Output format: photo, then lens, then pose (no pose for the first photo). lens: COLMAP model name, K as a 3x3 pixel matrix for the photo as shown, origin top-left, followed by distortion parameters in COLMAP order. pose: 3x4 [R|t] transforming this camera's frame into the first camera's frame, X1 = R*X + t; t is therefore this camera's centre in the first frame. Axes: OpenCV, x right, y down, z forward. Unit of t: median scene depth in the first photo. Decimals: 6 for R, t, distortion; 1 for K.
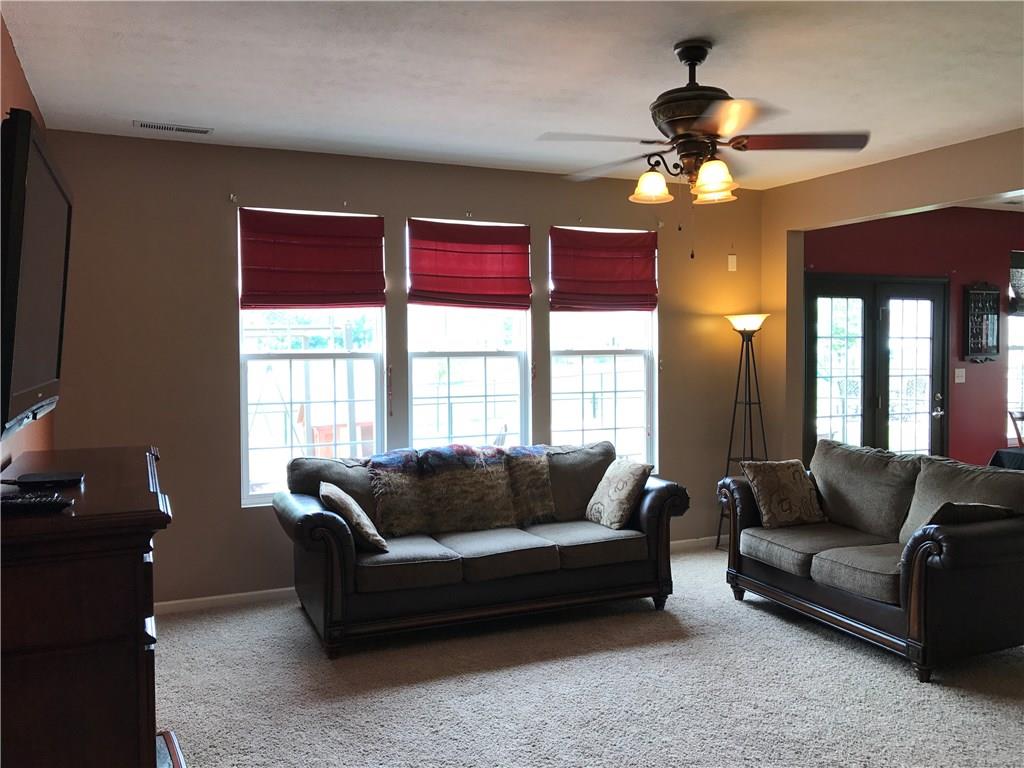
lens RADIAL K [[855.2, 0, 516.5], [0, 855.2, 384.2], [0, 0, 1]] dist [0.028709, -0.036488]
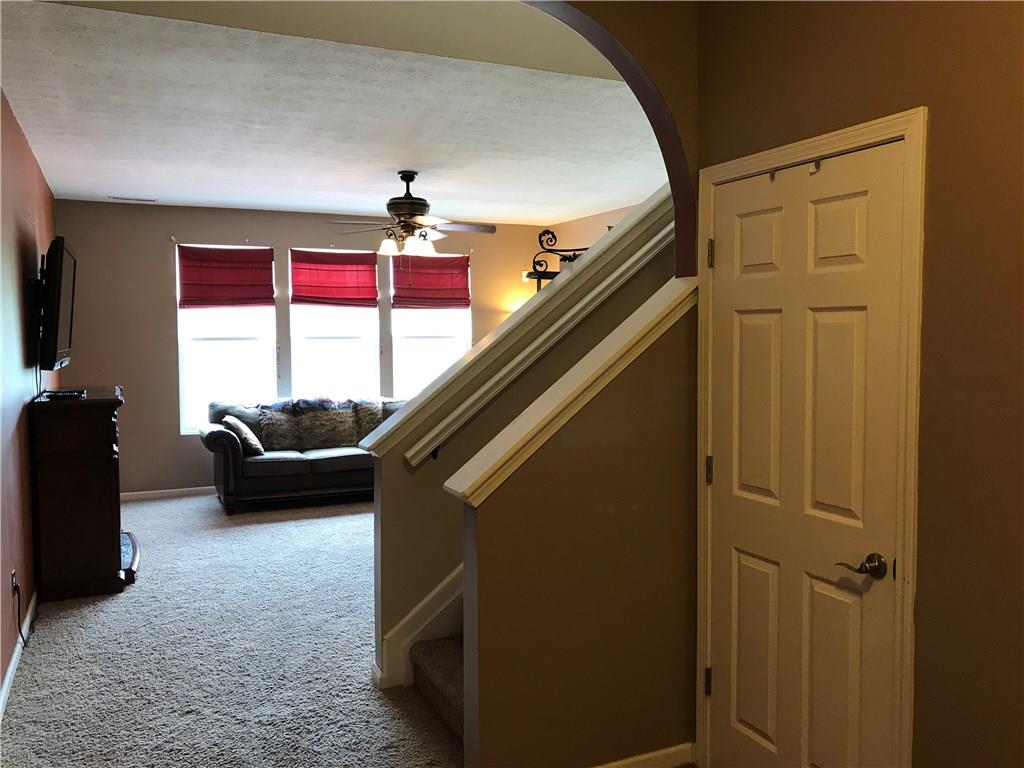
lens RADIAL K [[855.2, 0, 517.7], [0, 855.2, 389.0], [0, 0, 1]] dist [0.028709, -0.036488]
pose [[0.999810, 0.000539, 0.019500, 0.258236], [-0.000943, 0.999785, 0.020728, 0.025662], [-0.019484, -0.020742, 0.999595, -0.563690]]
